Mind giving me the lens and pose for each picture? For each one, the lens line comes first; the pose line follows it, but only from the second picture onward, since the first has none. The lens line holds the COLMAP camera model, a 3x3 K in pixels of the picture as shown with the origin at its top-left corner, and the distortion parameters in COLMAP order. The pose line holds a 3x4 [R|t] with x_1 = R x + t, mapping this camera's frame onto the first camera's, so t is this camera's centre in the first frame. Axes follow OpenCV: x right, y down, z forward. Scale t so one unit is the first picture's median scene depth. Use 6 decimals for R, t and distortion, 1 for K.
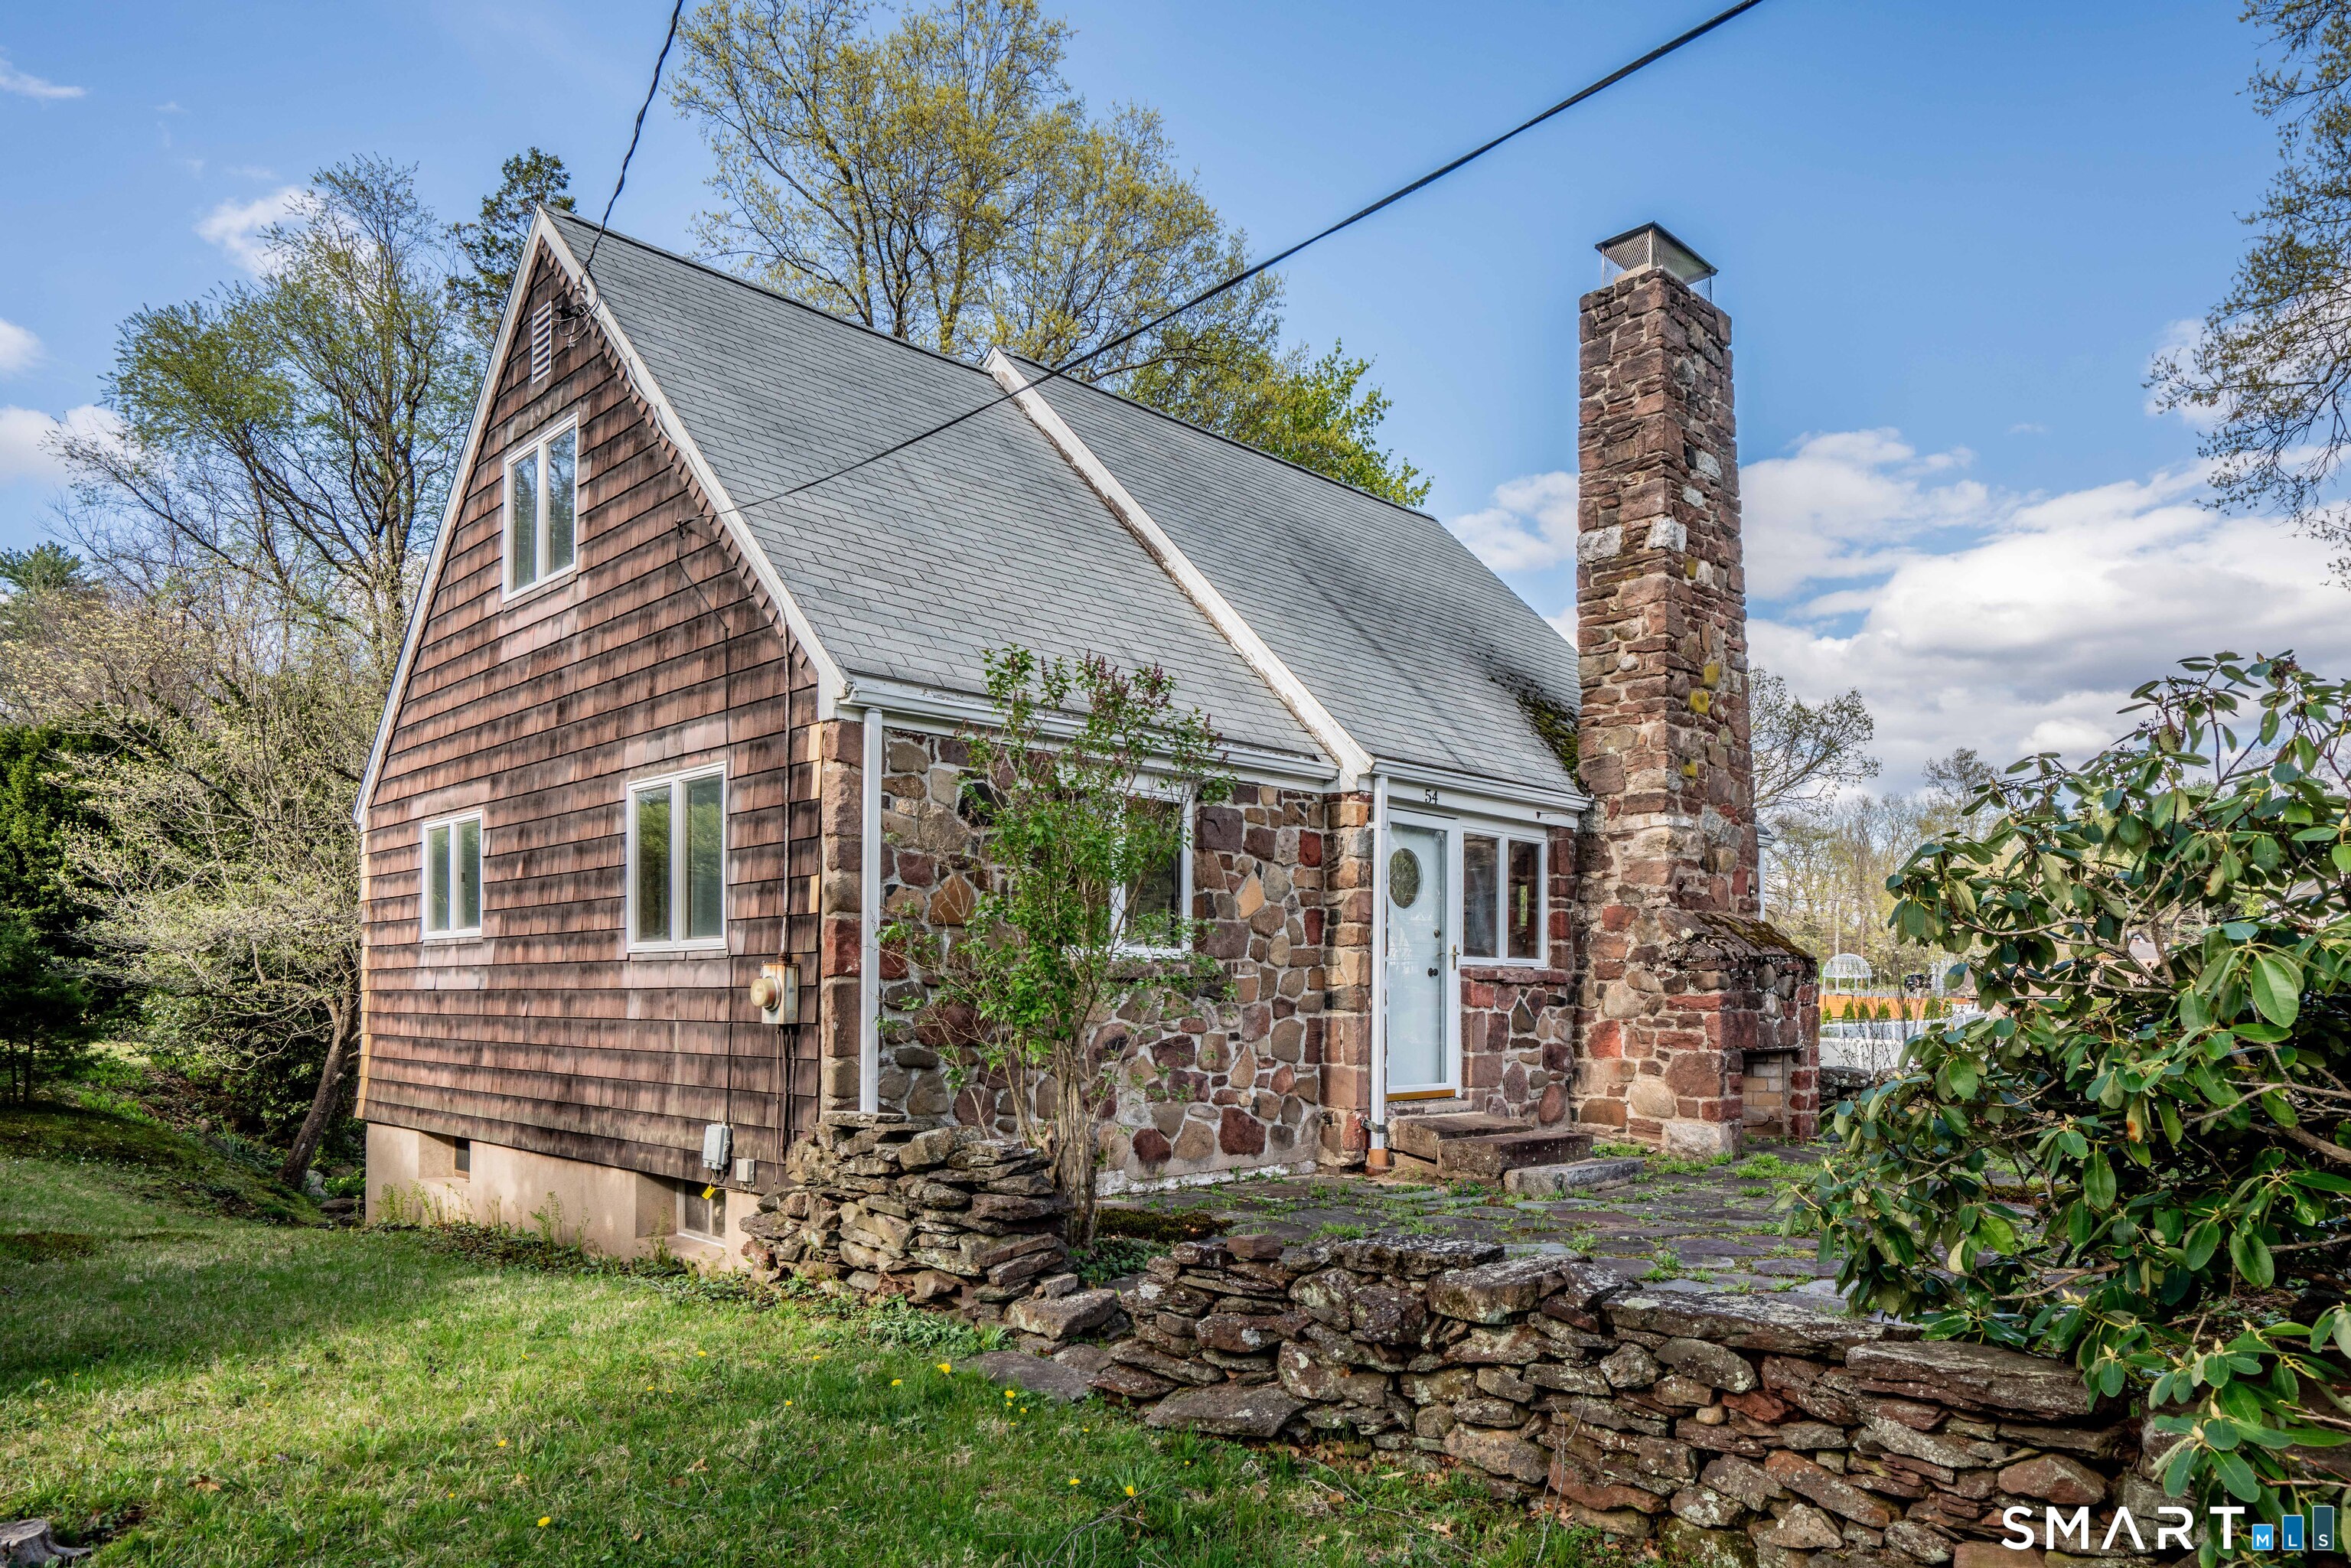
lens RADIAL K [[1505.4, 0, 1190.2], [0, 1505.4, 953.7], [0, 0, 1]] dist [-0.006349, 0.001709]
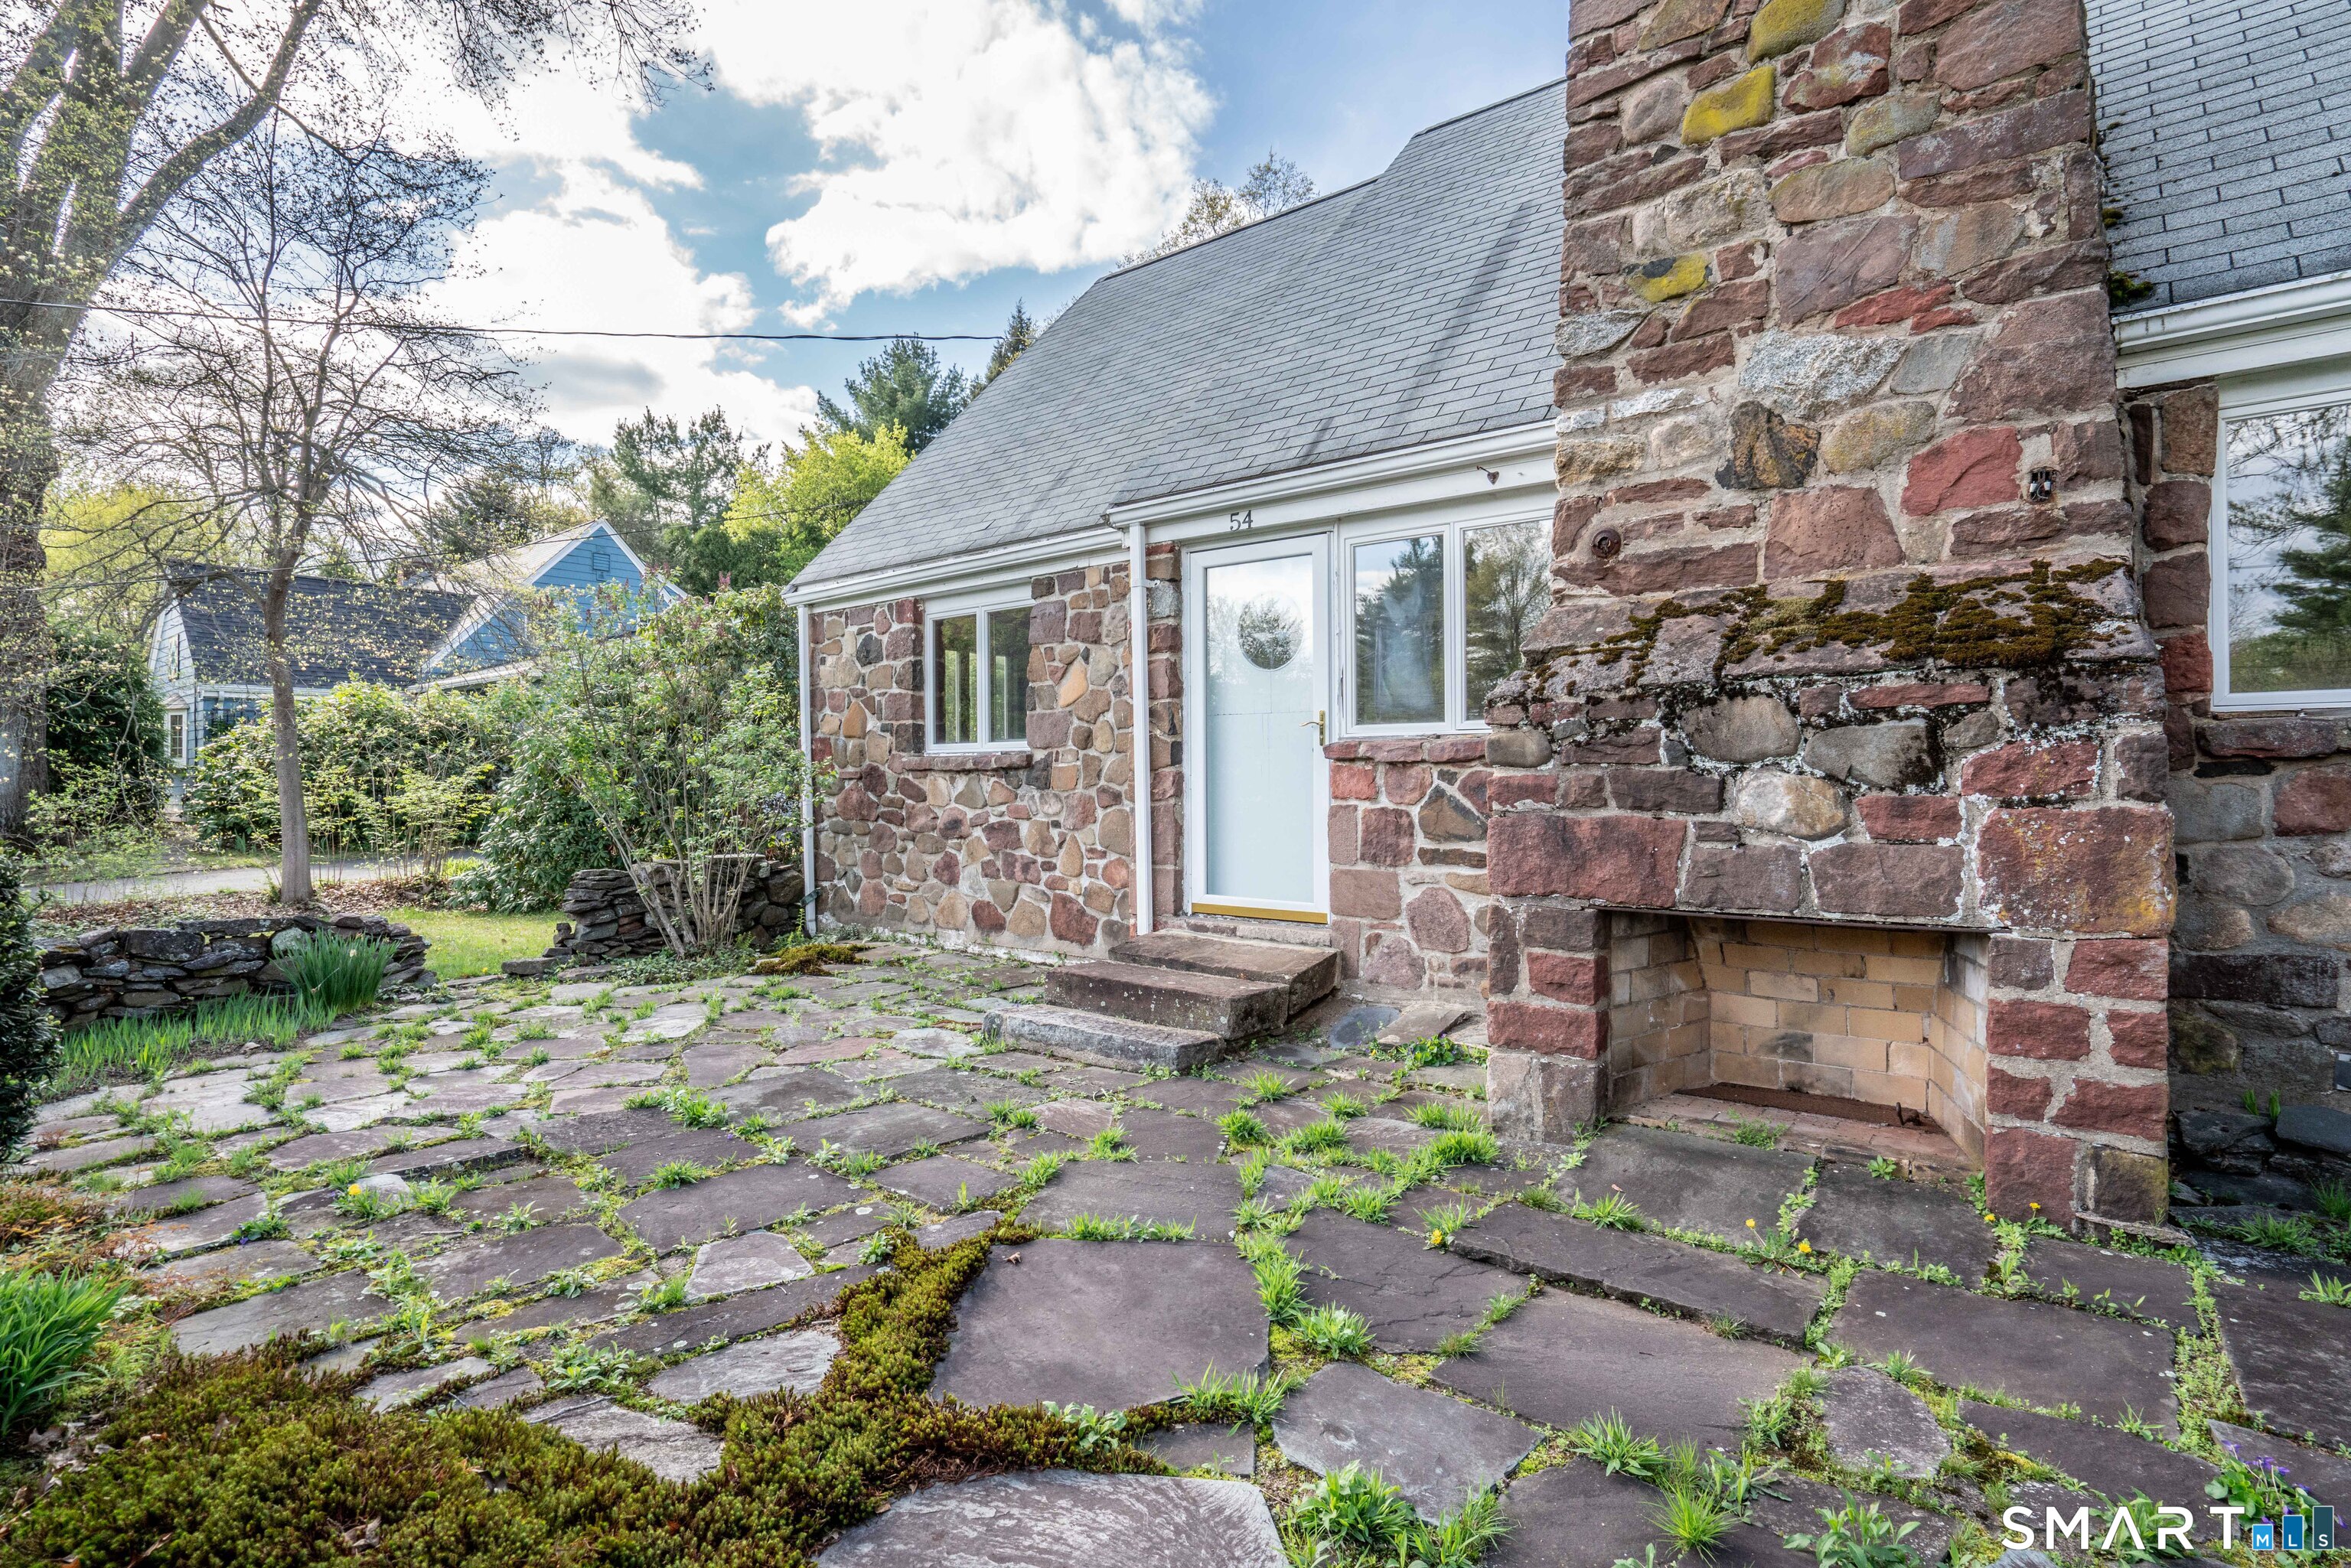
lens RADIAL K [[1172.1, 0, 1167.5], [0, 1172.1, 781.1], [0, 0, 1]] dist [-0.063828, 0.036357]
pose [[0.080673, -0.003017, -0.996736, 0.690515], [0.034728, 0.999397, -0.000215, 0.023892], [0.996135, -0.034597, 0.080729, 0.845758]]
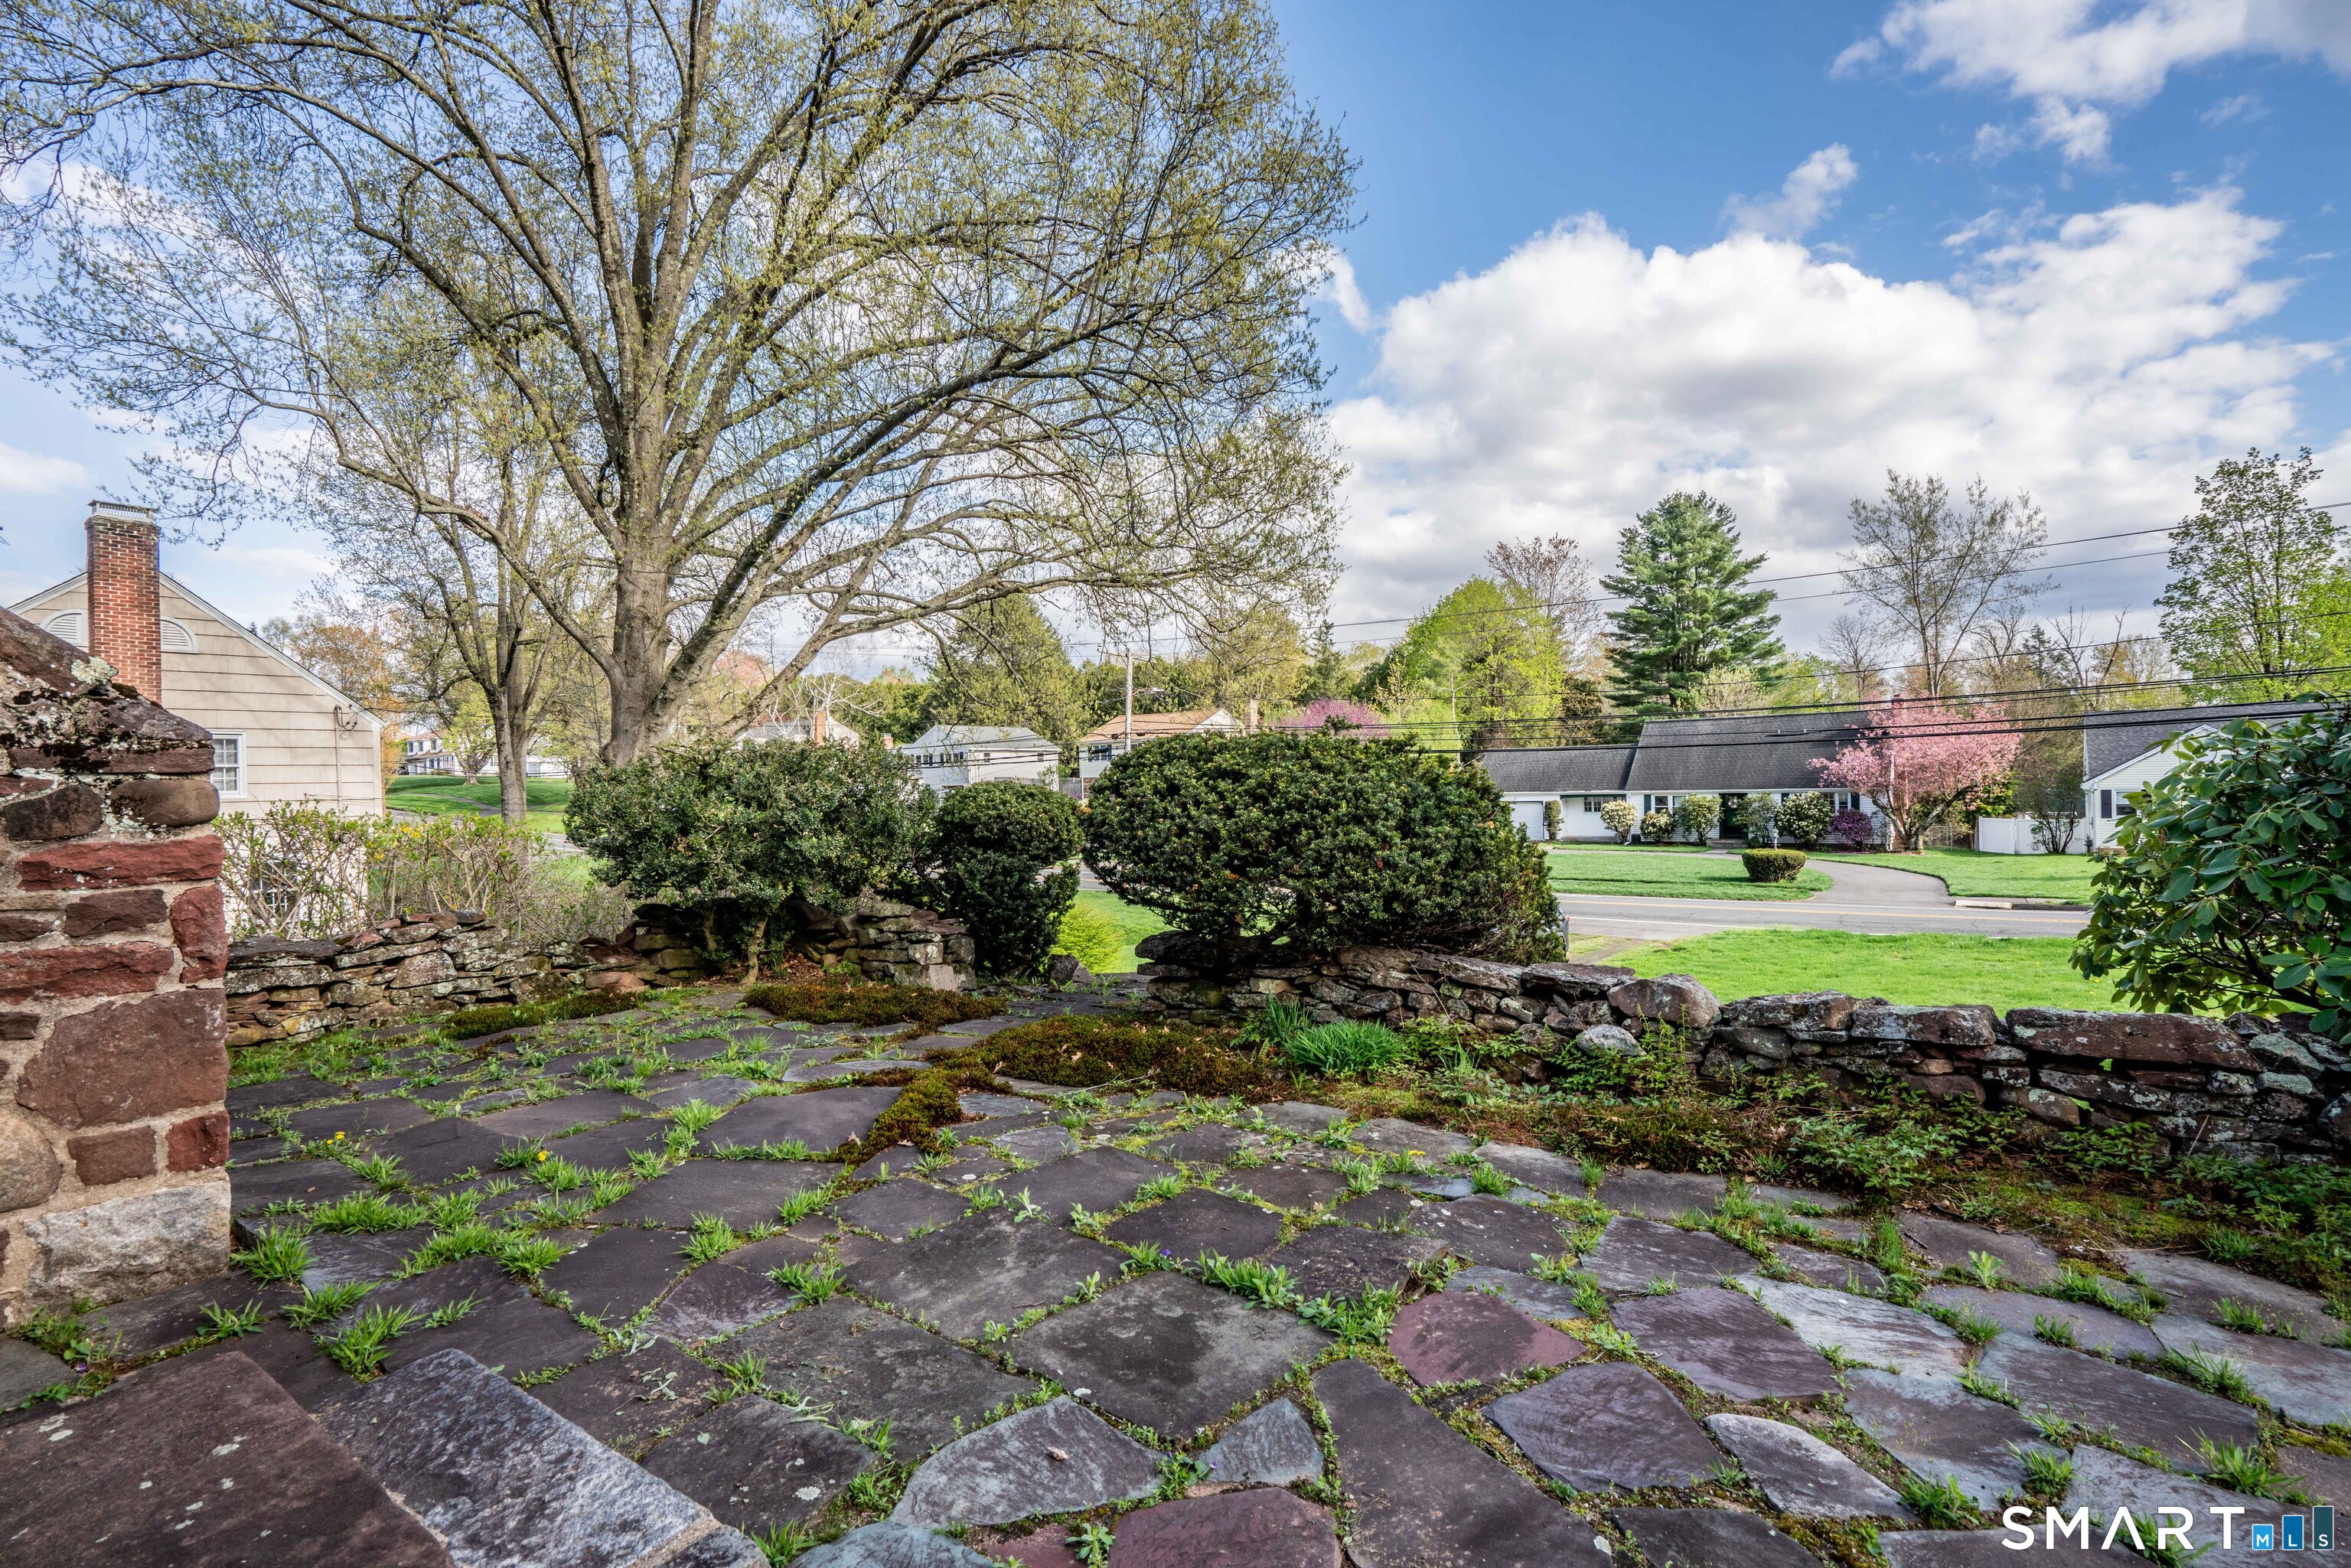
lens RADIAL K [[1172.1, 0, 1167.5], [0, 1172.1, 781.1], [0, 0, 1]] dist [-0.063828, 0.036357]
pose [[-0.140095, -0.000421, 0.990138, 0.025432], [-0.004079, 0.999992, -0.000152, 0.011709], [-0.990130, -0.004060, -0.140095, 0.776611]]
